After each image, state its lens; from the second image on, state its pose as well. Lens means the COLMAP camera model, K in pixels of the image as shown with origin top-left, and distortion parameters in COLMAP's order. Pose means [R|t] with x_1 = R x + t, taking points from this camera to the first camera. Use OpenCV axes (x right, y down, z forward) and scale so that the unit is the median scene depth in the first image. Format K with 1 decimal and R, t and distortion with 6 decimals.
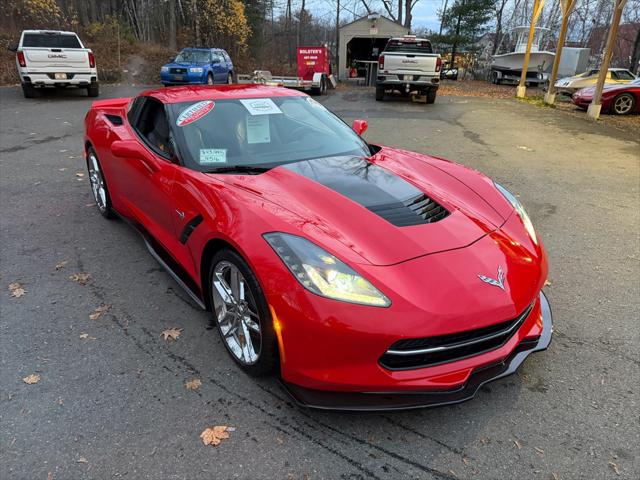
lens RADIAL K [[452.0, 0, 313.9], [0, 452.0, 240.9], [0, 0, 1]] dist [0.025259, -0.033766]
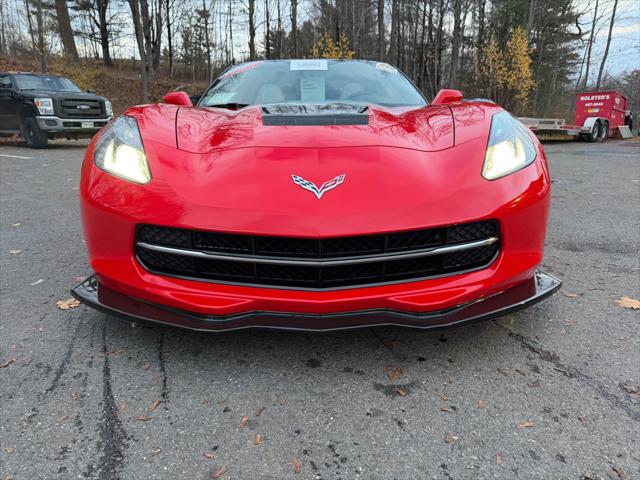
lens RADIAL K [[452.0, 0, 323.3], [0, 452.0, 241.2], [0, 0, 1]] dist [0.025259, -0.033766]
pose [[0.815225, 0.124491, -0.565606, 0.760619], [-0.204873, 0.975465, -0.080589, 0.210737], [0.541697, 0.181575, 0.820728, 0.453252]]
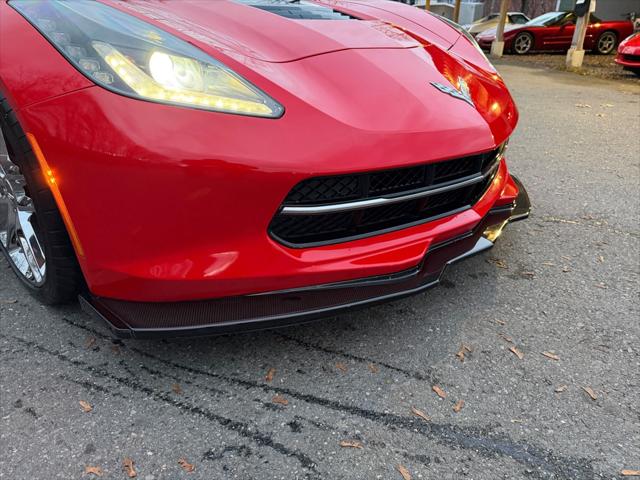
lens RADIAL K [[452.0, 0, 308.6], [0, 452.0, 240.6], [0, 0, 1]] dist [0.025259, -0.033766]
pose [[0.982689, -0.089192, 0.162380, 0.090396], [0.081577, 0.995257, 0.052989, 0.223770], [-0.166336, -0.038826, 0.985304, 0.418777]]
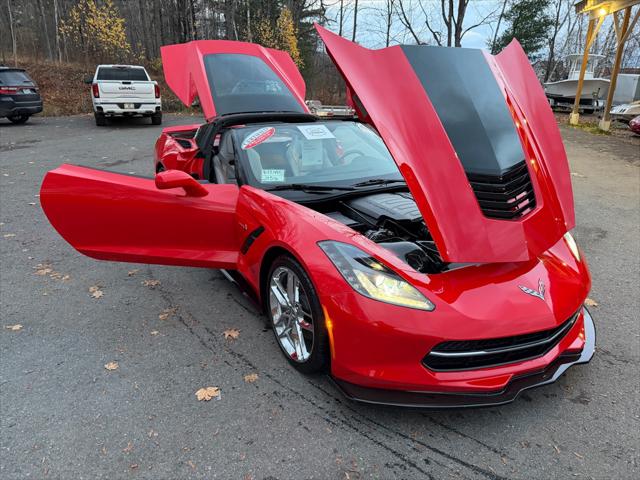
lens RADIAL K [[452.0, 0, 314.4], [0, 452.0, 237.7], [0, 0, 1]] dist [0.025259, -0.033766]
pose [[0.994953, 0.021935, -0.097915, -0.011812], [-0.028103, 0.997676, -0.062065, 0.040425], [0.096326, 0.064503, 0.993258, -0.104777]]
